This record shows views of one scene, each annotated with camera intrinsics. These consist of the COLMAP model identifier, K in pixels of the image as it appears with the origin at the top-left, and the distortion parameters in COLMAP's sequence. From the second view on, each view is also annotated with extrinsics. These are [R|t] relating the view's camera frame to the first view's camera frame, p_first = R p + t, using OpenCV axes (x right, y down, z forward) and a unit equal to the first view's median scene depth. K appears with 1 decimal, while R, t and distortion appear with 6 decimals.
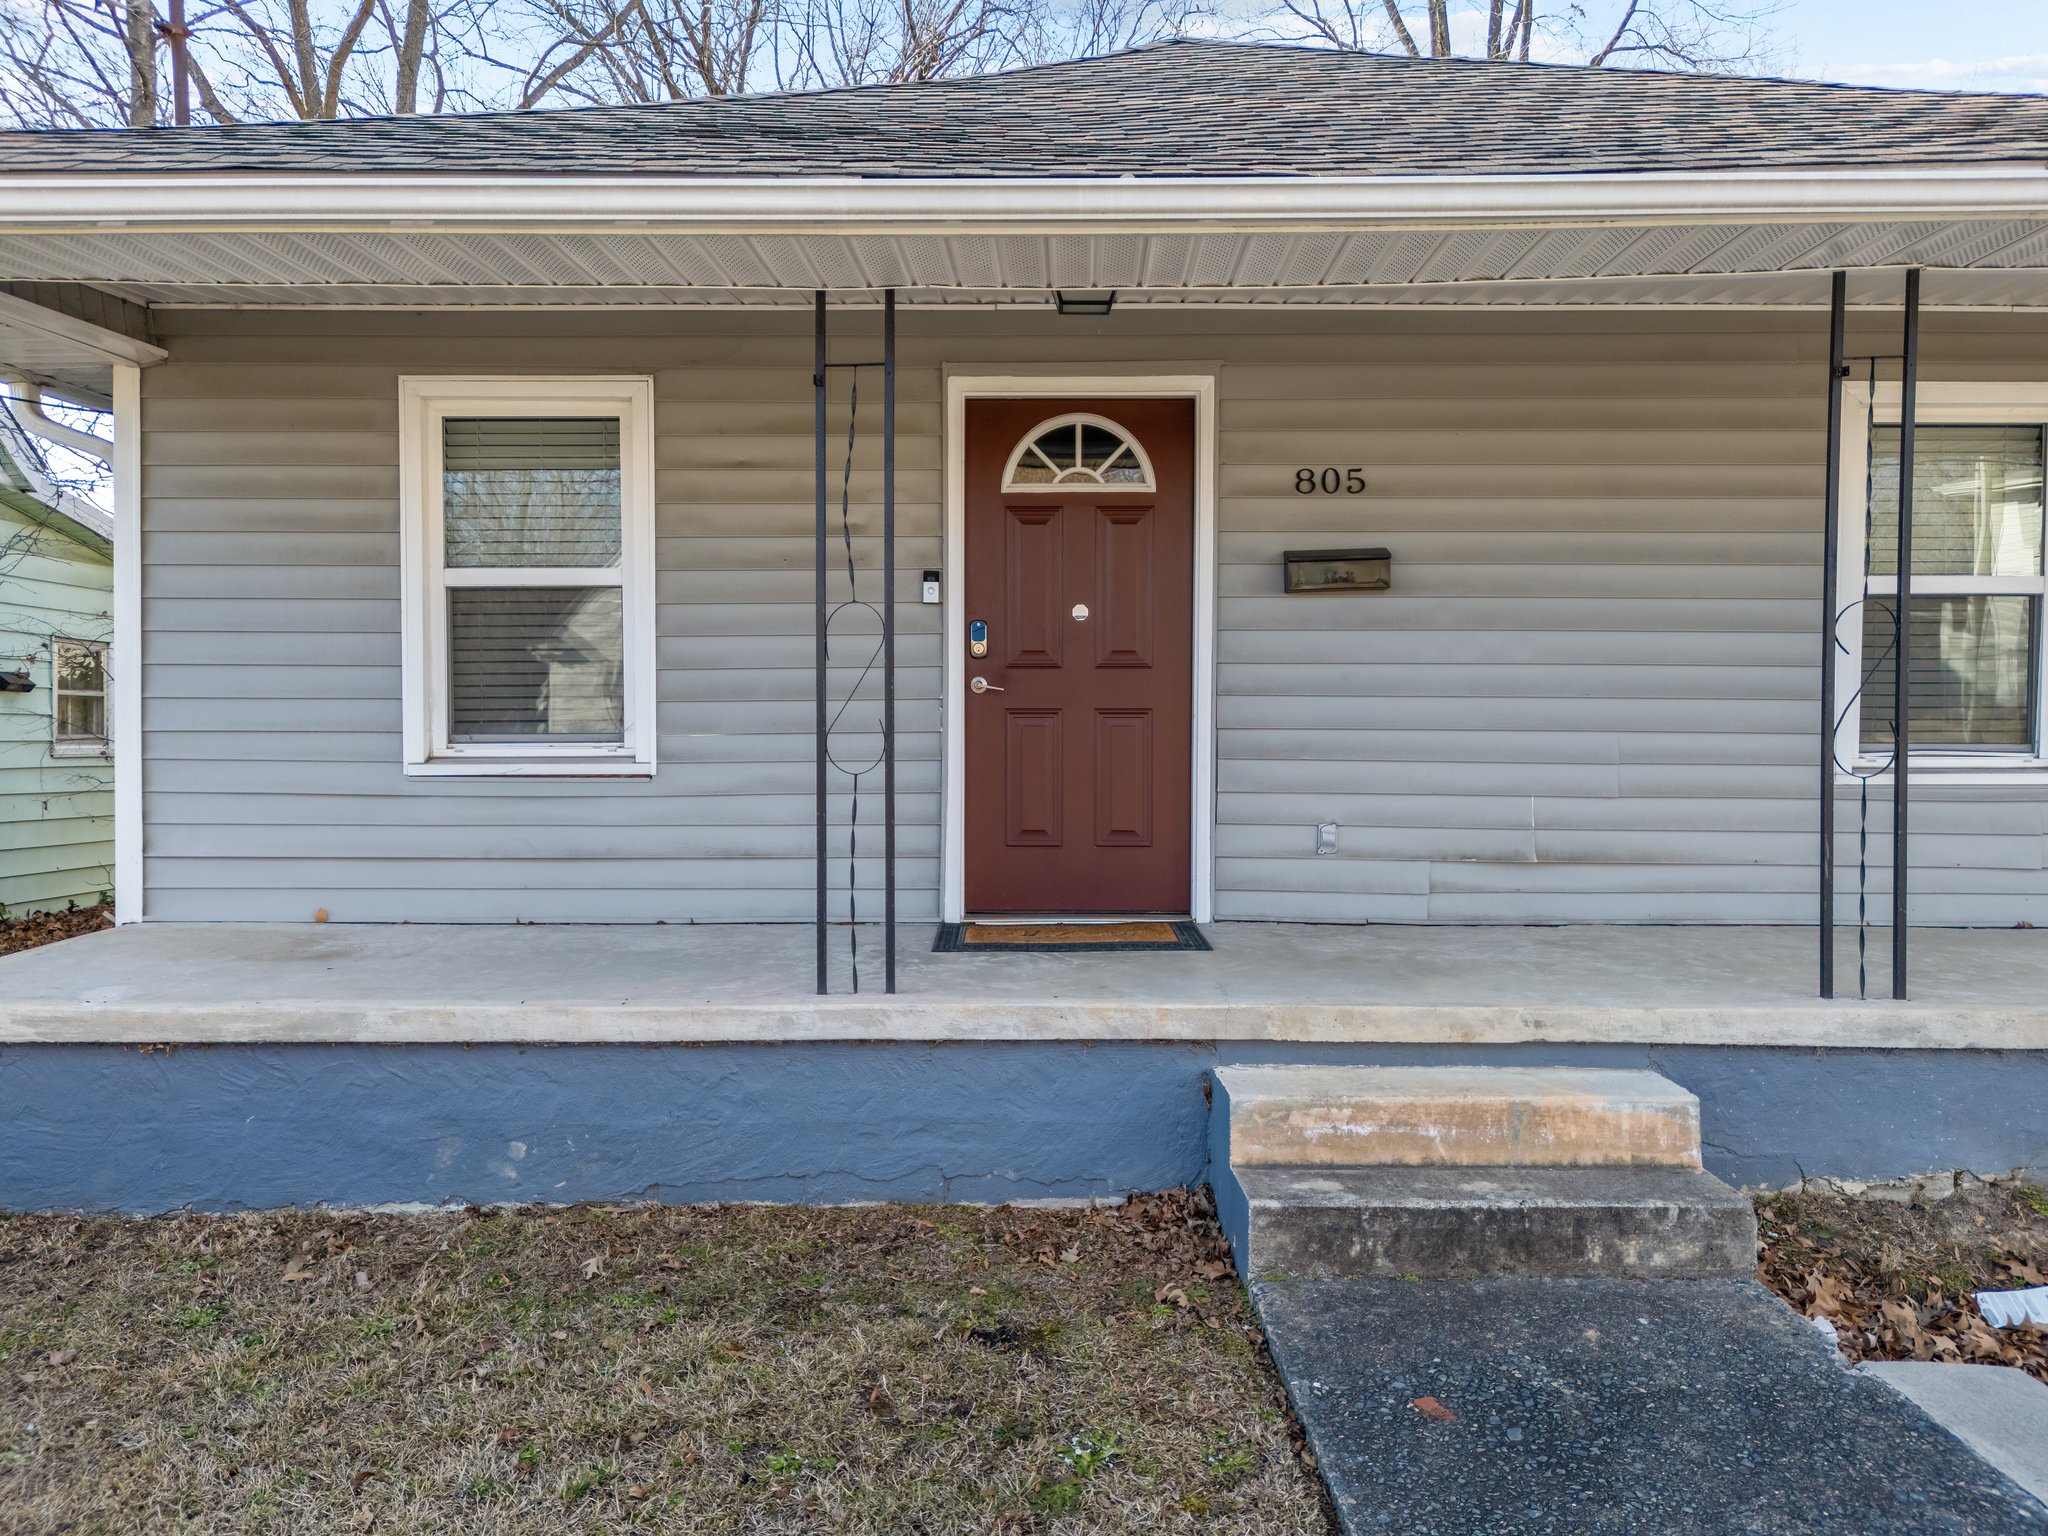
lens RADIAL K [[1438.2, 0, 1024.0], [0, 1438.2, 768.0], [0, 0, 1]] dist [0.095727, -0.125941]
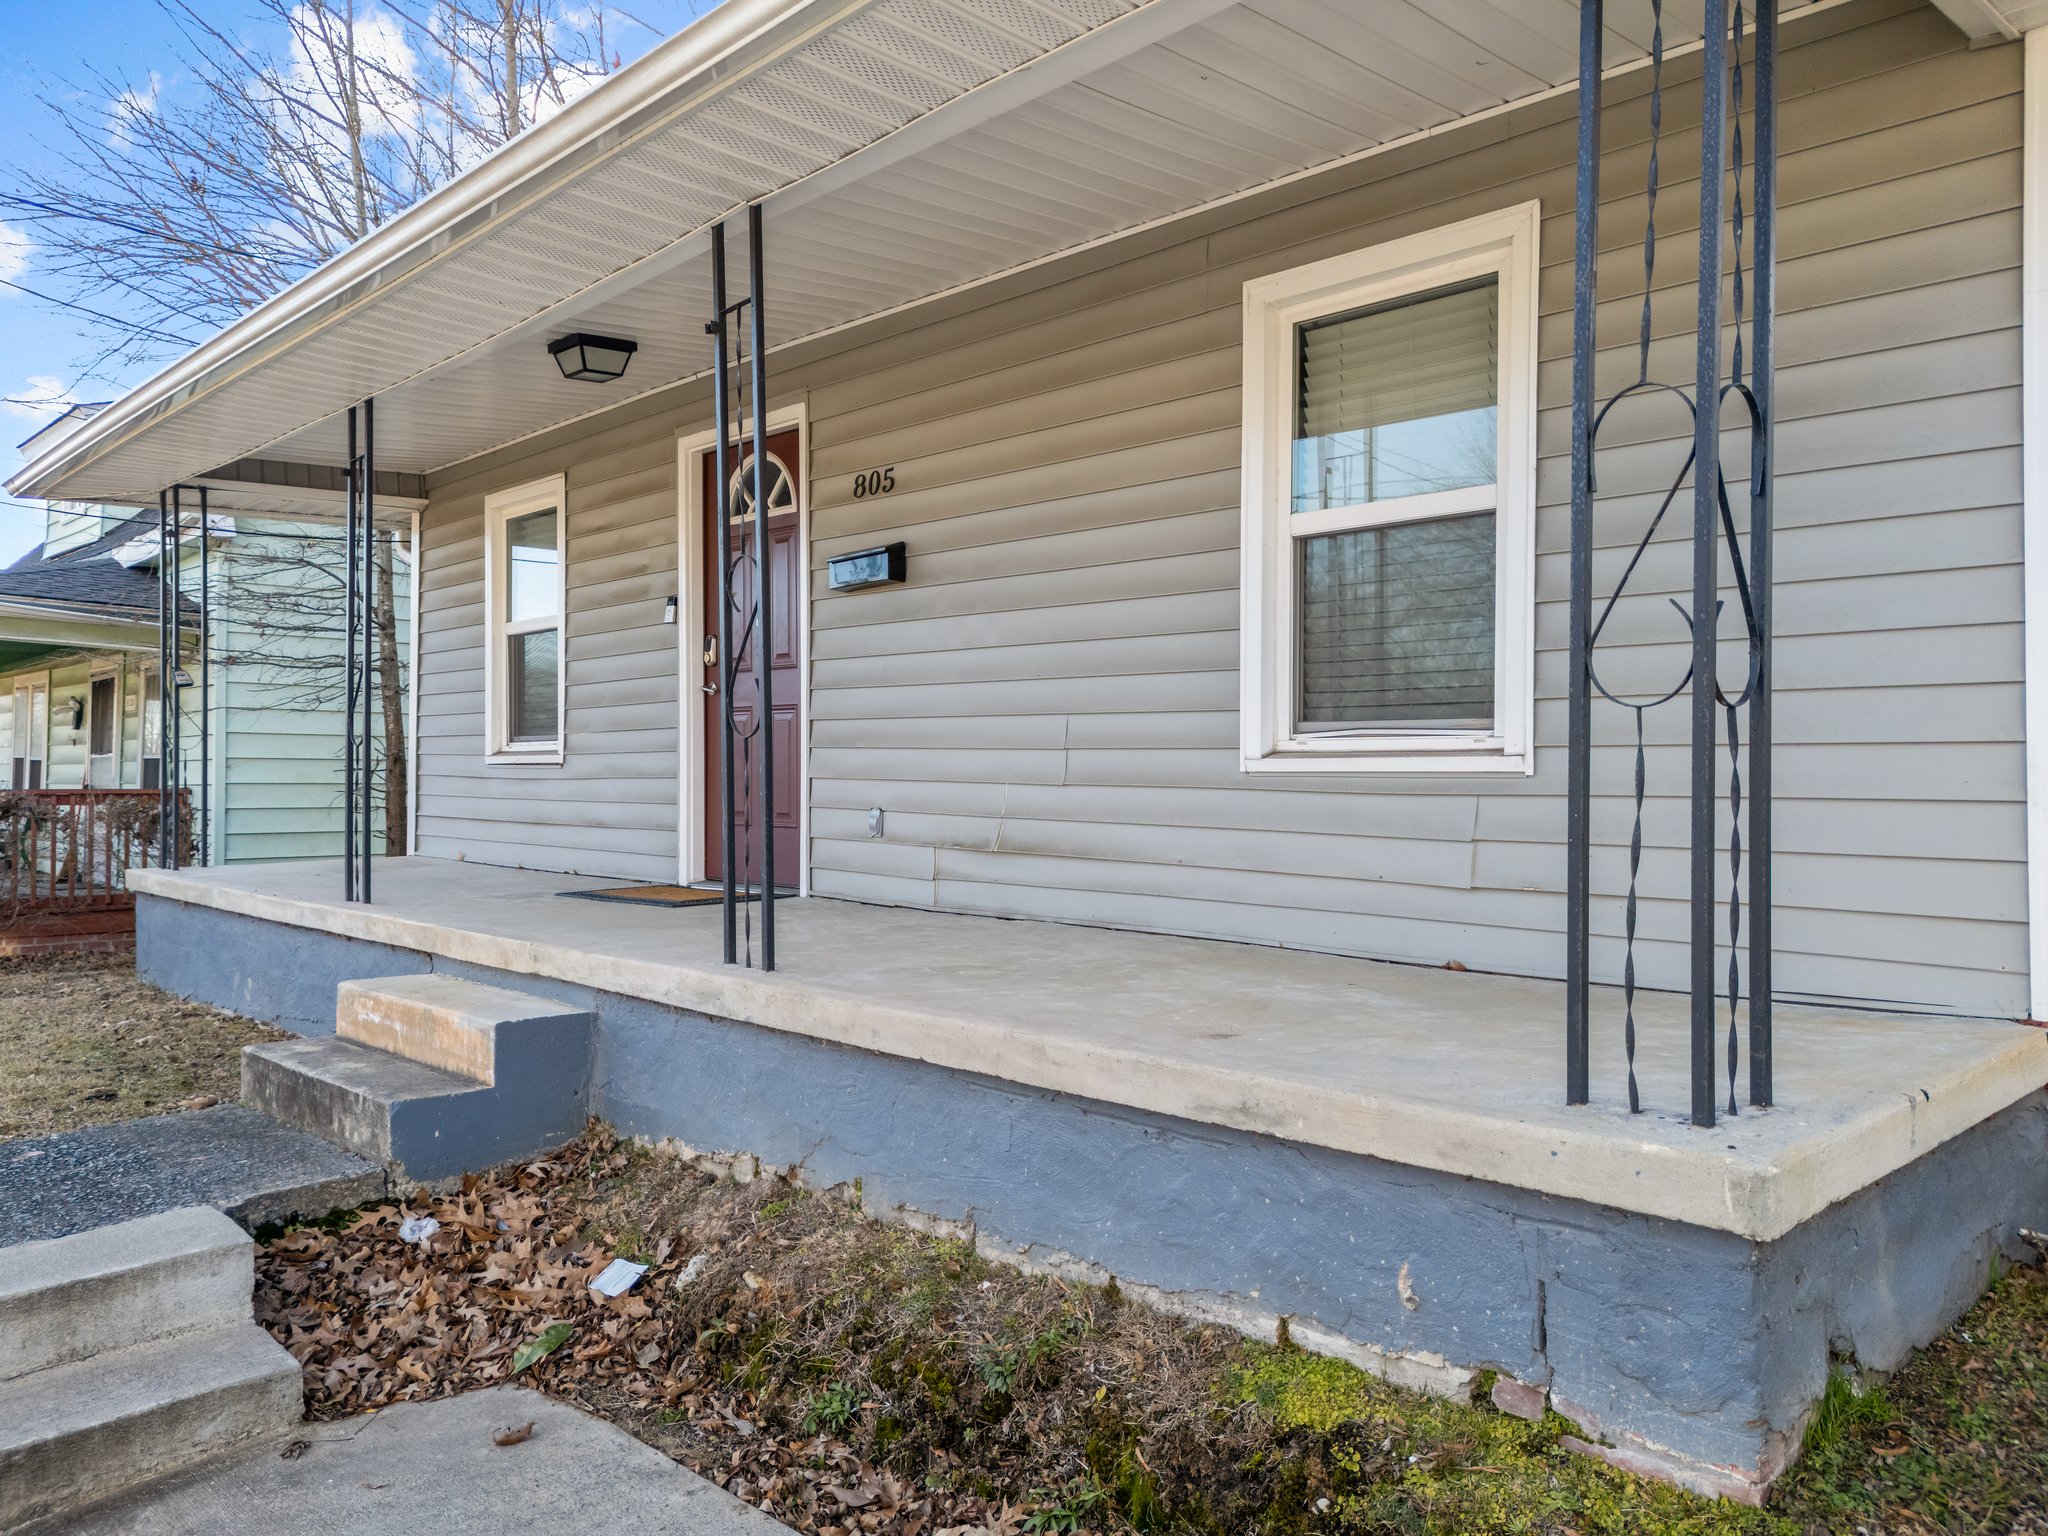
lens RADIAL K [[1490.2, 0, 1024.0], [0, 1490.2, 768.0], [0, 0, 1]] dist [0.036943, 0.000667]
pose [[0.706776, -0.000023, -0.707437, 1.053837], [-0.021856, 0.999522, -0.021867, 0.030607], [0.707100, 0.030917, 0.706438, 0.313696]]
